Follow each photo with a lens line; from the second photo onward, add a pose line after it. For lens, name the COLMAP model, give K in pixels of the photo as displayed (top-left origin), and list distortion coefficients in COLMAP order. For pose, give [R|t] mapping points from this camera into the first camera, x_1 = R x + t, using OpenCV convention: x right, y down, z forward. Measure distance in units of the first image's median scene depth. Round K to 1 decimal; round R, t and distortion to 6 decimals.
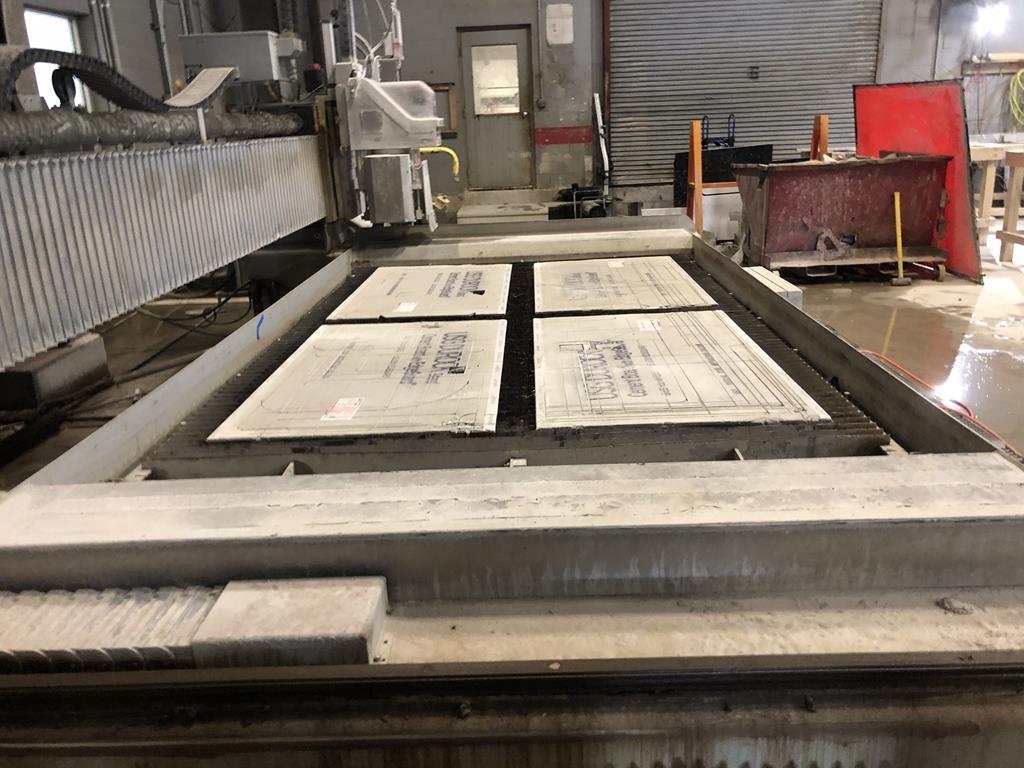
lens RADIAL K [[826.1, 0, 512.0], [0, 826.1, 384.0], [0, 0, 1]] dist [0.028768, 0.006546]
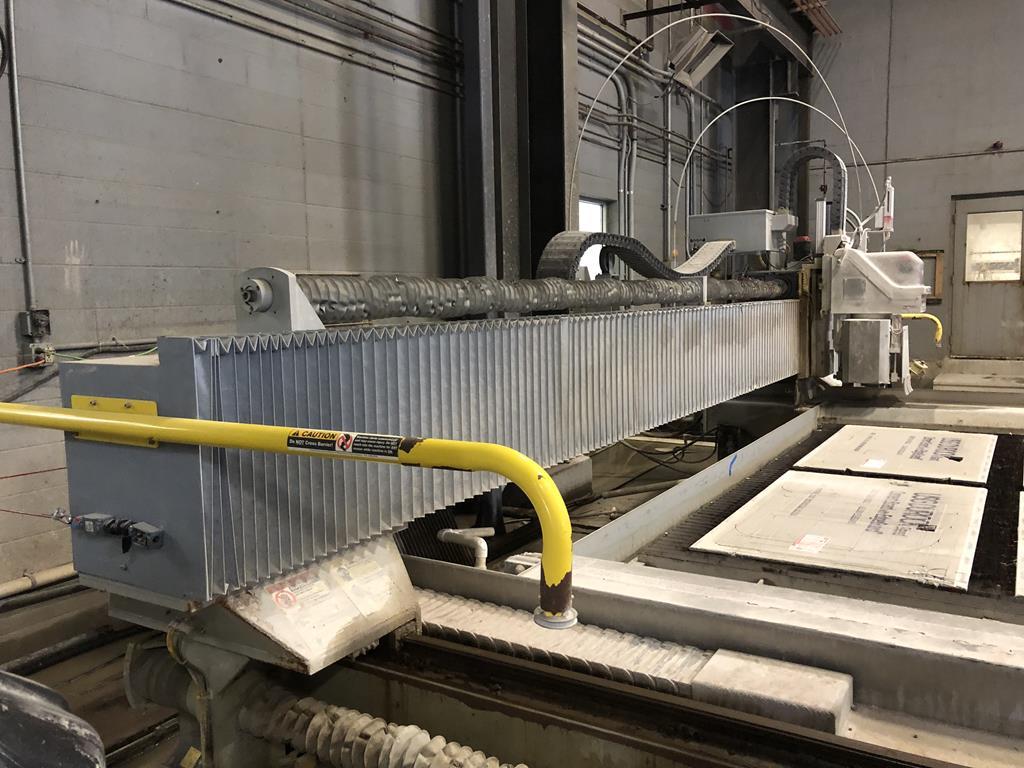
lens RADIAL K [[857.9, 0, 512.0], [0, 857.9, 384.0], [0, 0, 1]] dist [-0.021065, 0.082612]
pose [[0.867479, 0.077284, -0.491434, -0.003343], [-0.167288, 0.975648, -0.141863, 0.032090], [0.468503, 0.205274, 0.859283, -0.124887]]
